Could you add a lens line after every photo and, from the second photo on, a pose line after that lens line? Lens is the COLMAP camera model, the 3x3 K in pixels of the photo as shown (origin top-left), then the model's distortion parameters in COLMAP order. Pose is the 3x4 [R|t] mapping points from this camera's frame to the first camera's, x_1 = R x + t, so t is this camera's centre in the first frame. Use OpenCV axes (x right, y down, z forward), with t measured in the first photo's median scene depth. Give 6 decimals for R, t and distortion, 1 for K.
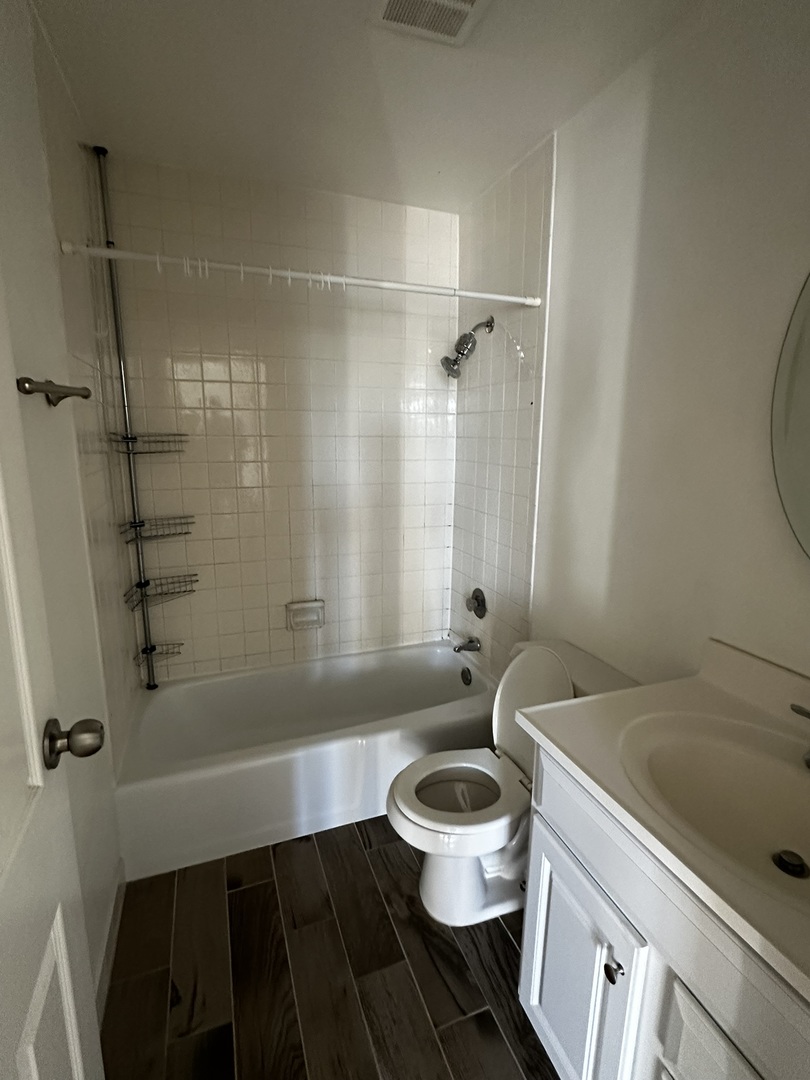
lens RADIAL K [[529.0, 0, 402.6], [0, 529.0, 539.4], [0, 0, 1]] dist [0.000929, 0.000143]
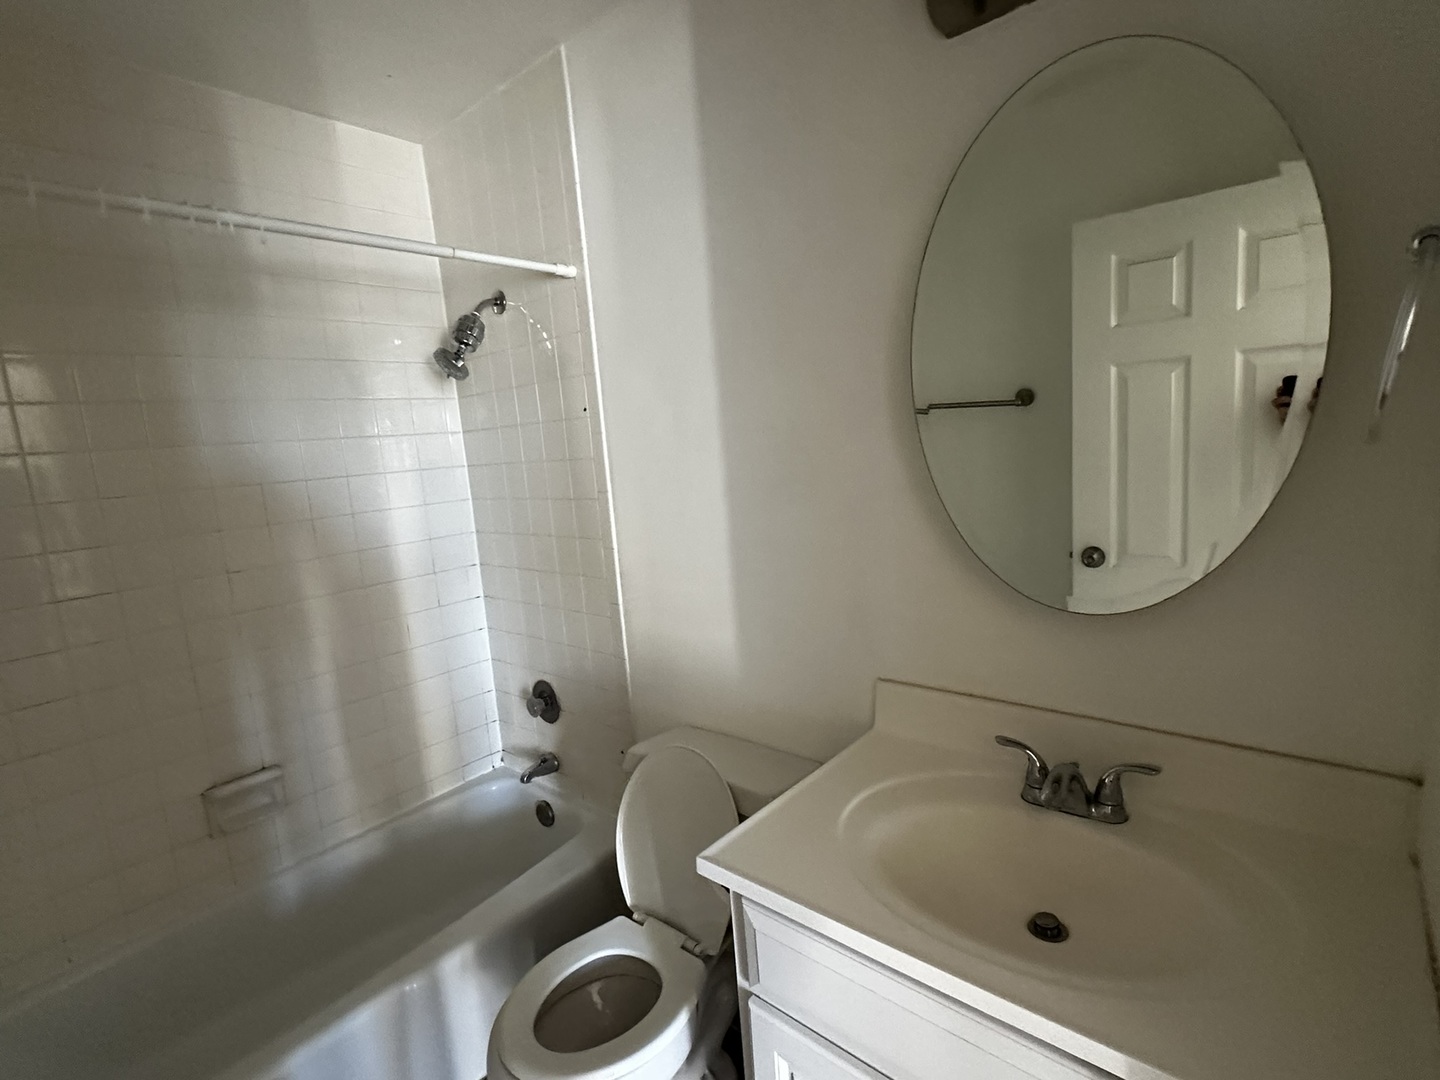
lens RADIAL K [[705.4, 0, 721.3], [0, 705.4, 542.7], [0, 0, 1]] dist [0.000929, 0.000143]
pose [[0.869318, -0.147466, 0.471742, -0.064905], [0.178057, 0.983805, -0.020584, -0.024492], [-0.461066, 0.101891, 0.881496, 0.081739]]
